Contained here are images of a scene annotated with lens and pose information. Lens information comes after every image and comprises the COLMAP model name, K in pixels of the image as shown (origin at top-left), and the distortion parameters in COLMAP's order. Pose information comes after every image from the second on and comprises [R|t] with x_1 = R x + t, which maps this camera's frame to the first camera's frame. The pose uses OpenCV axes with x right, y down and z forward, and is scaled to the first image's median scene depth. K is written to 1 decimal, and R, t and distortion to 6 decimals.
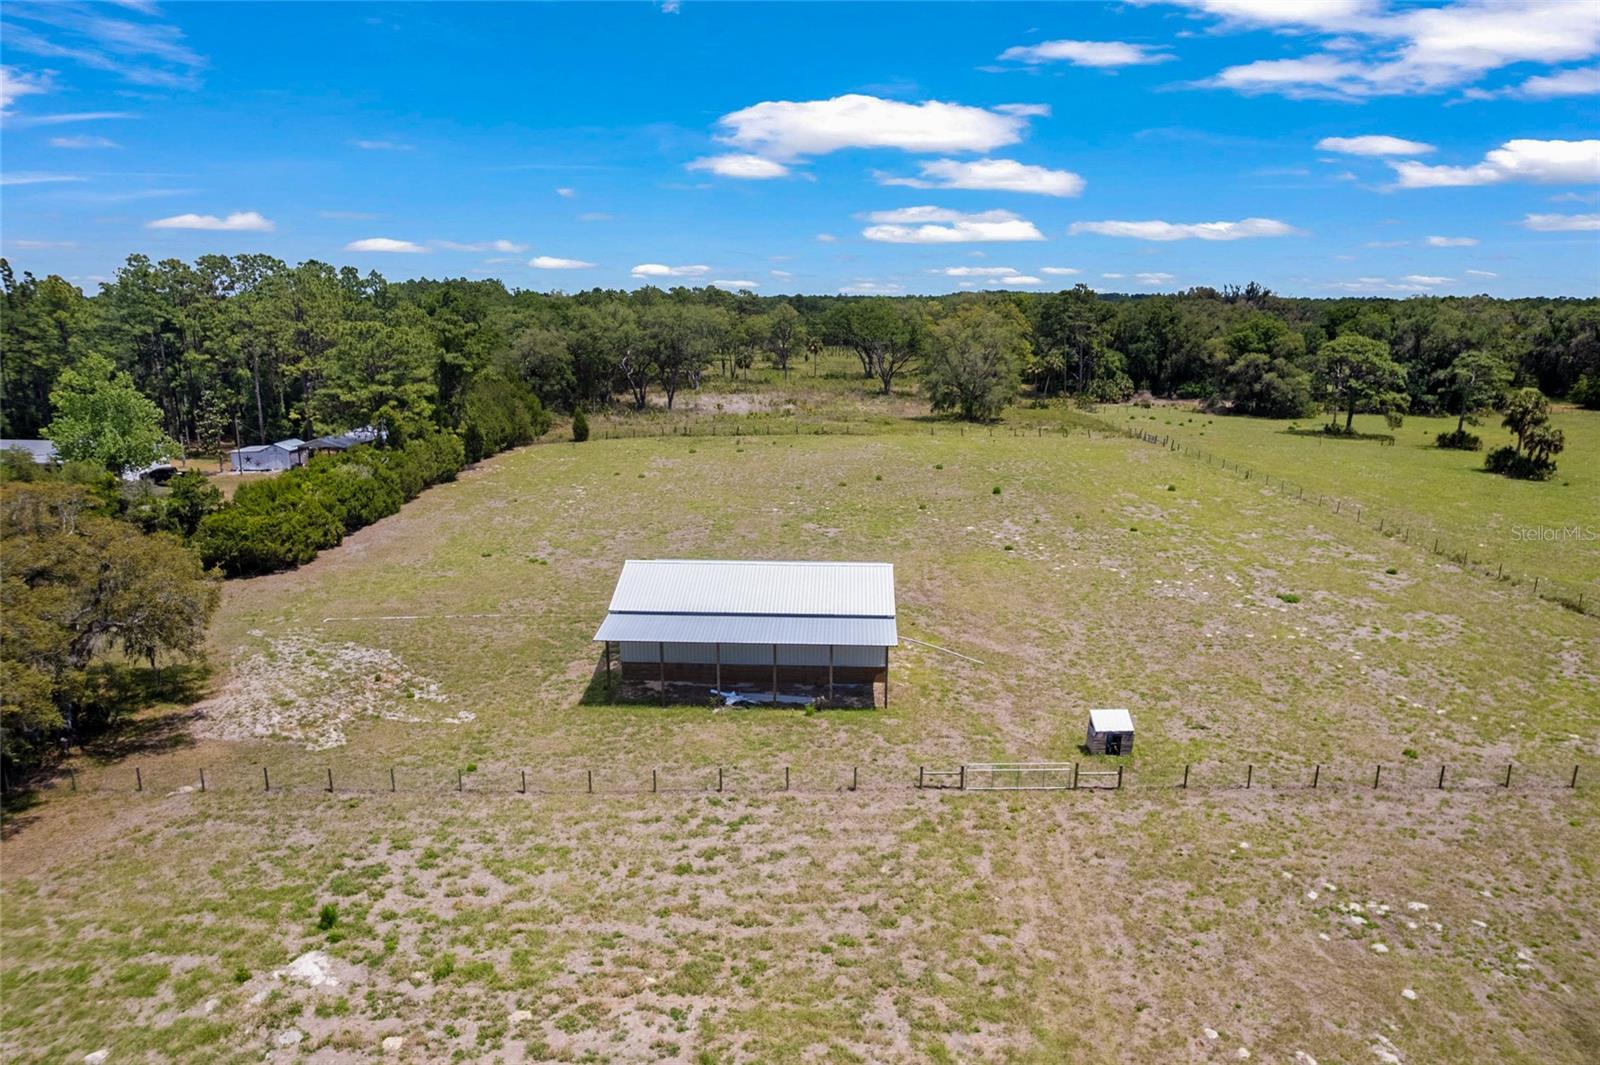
lens RADIAL K [[1036.0, 0, 786.9], [0, 1036.0, 530.2], [0, 0, 1]] dist [-0.091464, 0.085208]
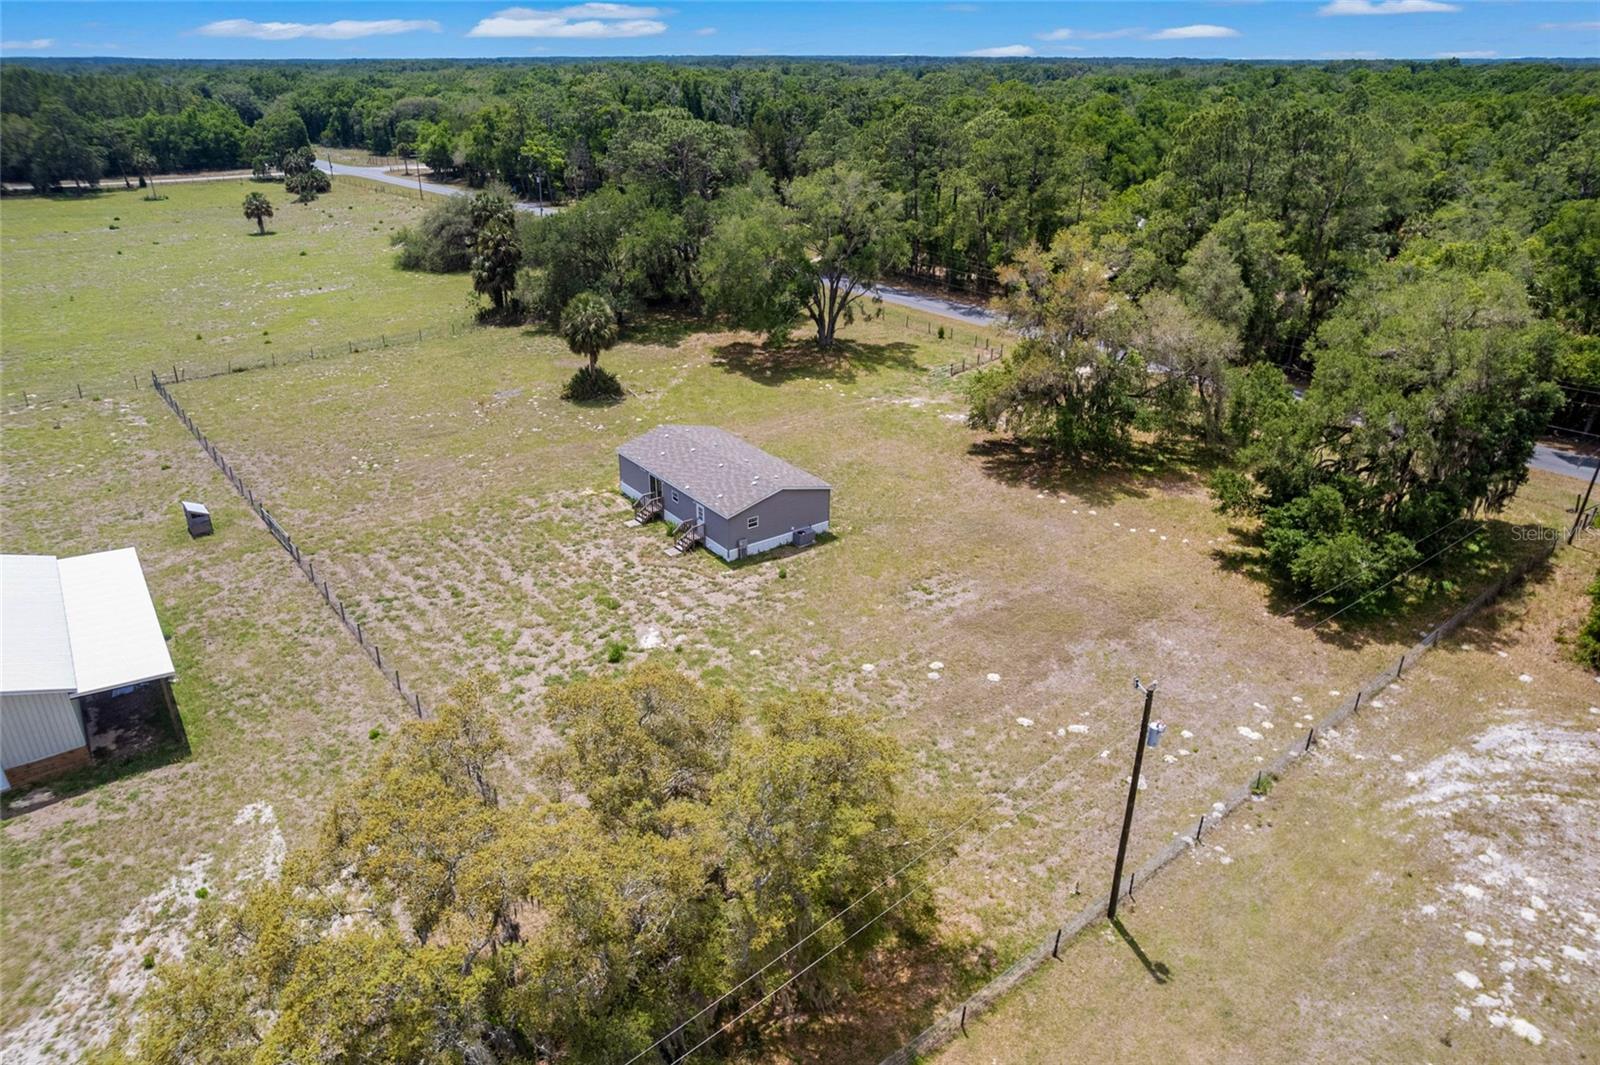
lens RADIAL K [[1068.1, 0, 781.4], [0, 1068.1, 503.1], [0, 0, 1]] dist [-0.092816, 0.081151]
pose [[-0.627930, -0.310020, 0.713857, -0.805454], [0.171834, 0.839373, 0.515681, -0.281473], [-0.759063, 0.446477, -0.473795, 0.705527]]
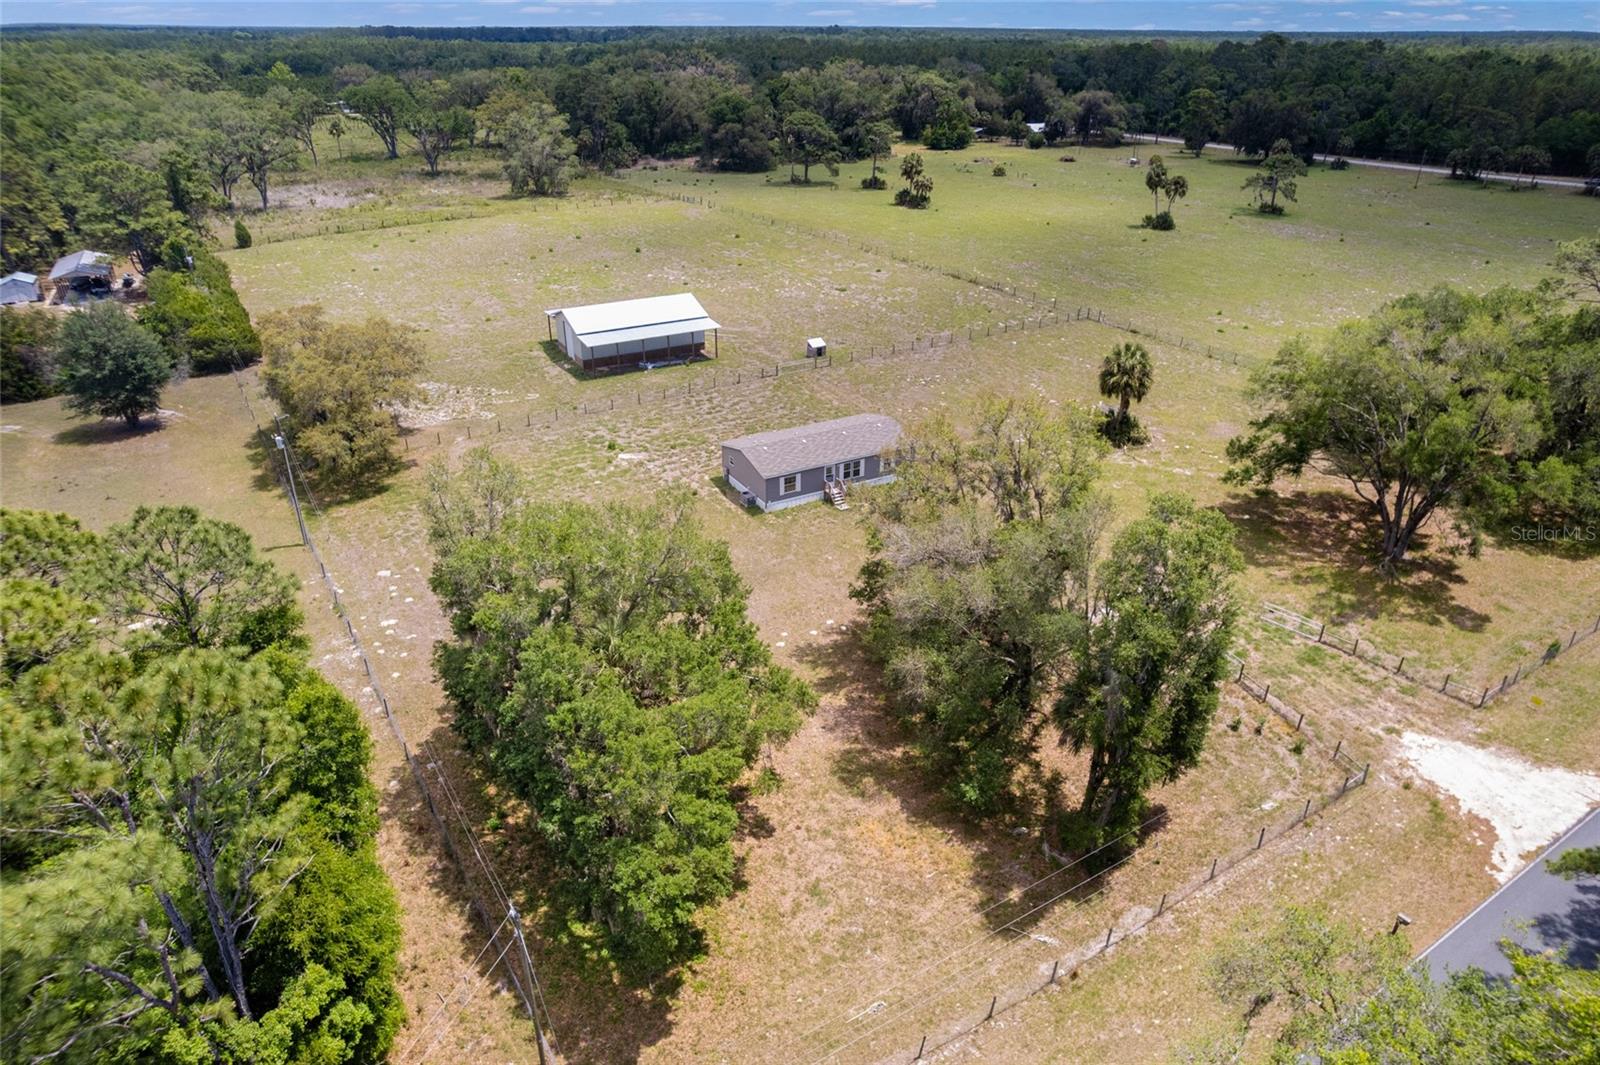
lens RADIAL K [[1068.1, 0, 781.4], [0, 1068.1, 503.1], [0, 0, 1]] dist [-0.092816, 0.081151]
pose [[0.852018, -0.219403, 0.475319, -0.679242], [0.117147, 0.964821, 0.235365, -0.032614], [-0.510238, -0.144853, 0.847747, -0.750943]]
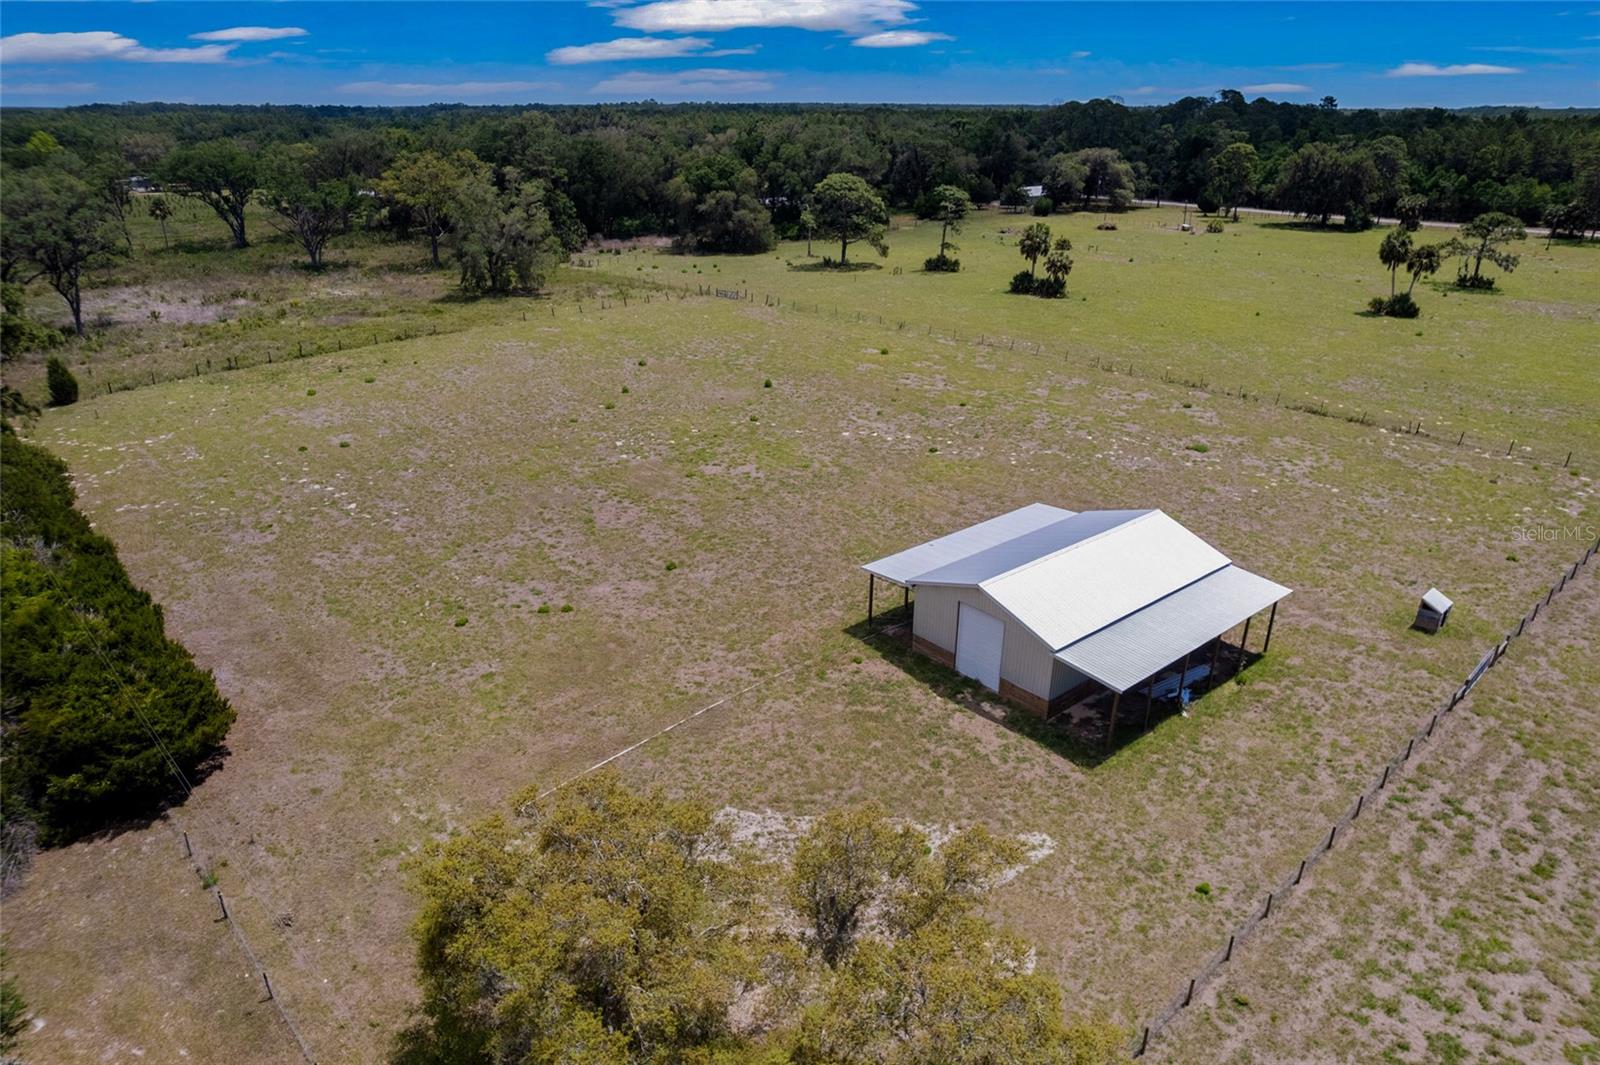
lens RADIAL K [[1068.1, 0, 781.4], [0, 1068.1, 503.1], [0, 0, 1]] dist [-0.092816, 0.081151]
pose [[0.738439, -0.242804, 0.629090, -0.661396], [0.151605, 0.968820, 0.195969, -0.188347], [-0.657057, -0.049338, 0.752225, 0.389679]]
